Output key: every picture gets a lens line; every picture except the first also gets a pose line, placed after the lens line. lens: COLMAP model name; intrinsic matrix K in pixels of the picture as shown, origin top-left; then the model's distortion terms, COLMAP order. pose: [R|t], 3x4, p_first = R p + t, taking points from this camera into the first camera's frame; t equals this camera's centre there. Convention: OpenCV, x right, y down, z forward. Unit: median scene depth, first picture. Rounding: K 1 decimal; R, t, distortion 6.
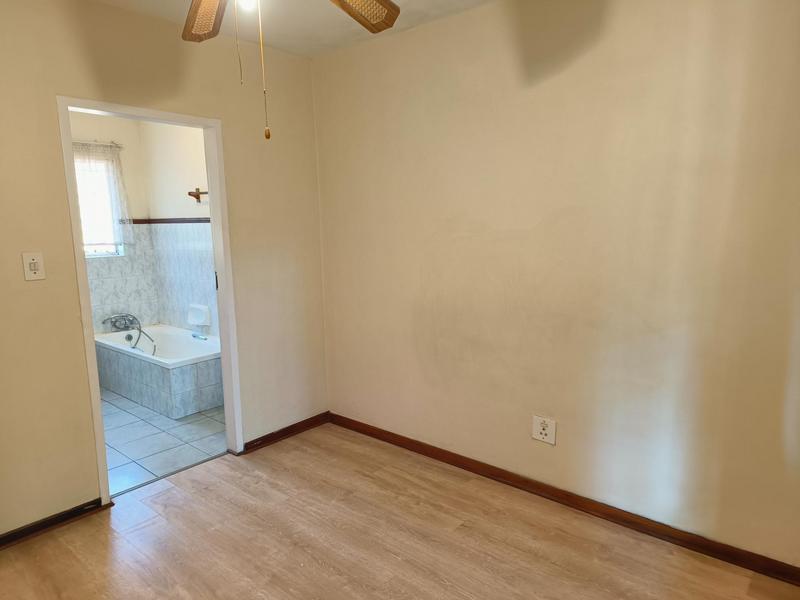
lens RADIAL K [[531.6, 0, 395.1], [0, 531.6, 301.7], [0, 0, 1]] dist [0.089817, -0.073276]
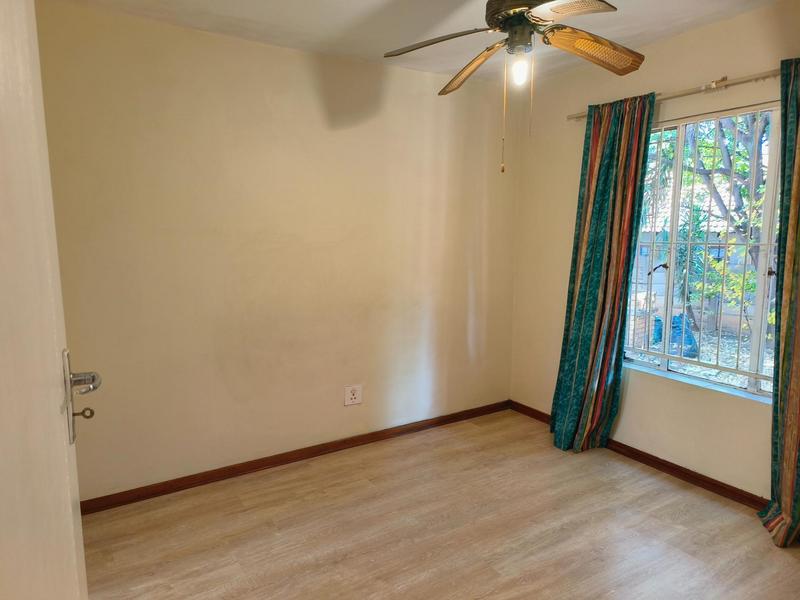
lens RADIAL K [[531.6, 0, 395.1], [0, 531.6, 301.7], [0, 0, 1]] dist [0.089817, -0.073276]
pose [[0.297769, -0.107444, 0.948572, -0.942797], [0.144738, 0.987240, 0.066388, -0.060744], [-0.943602, 0.117526, 0.309520, 0.496347]]
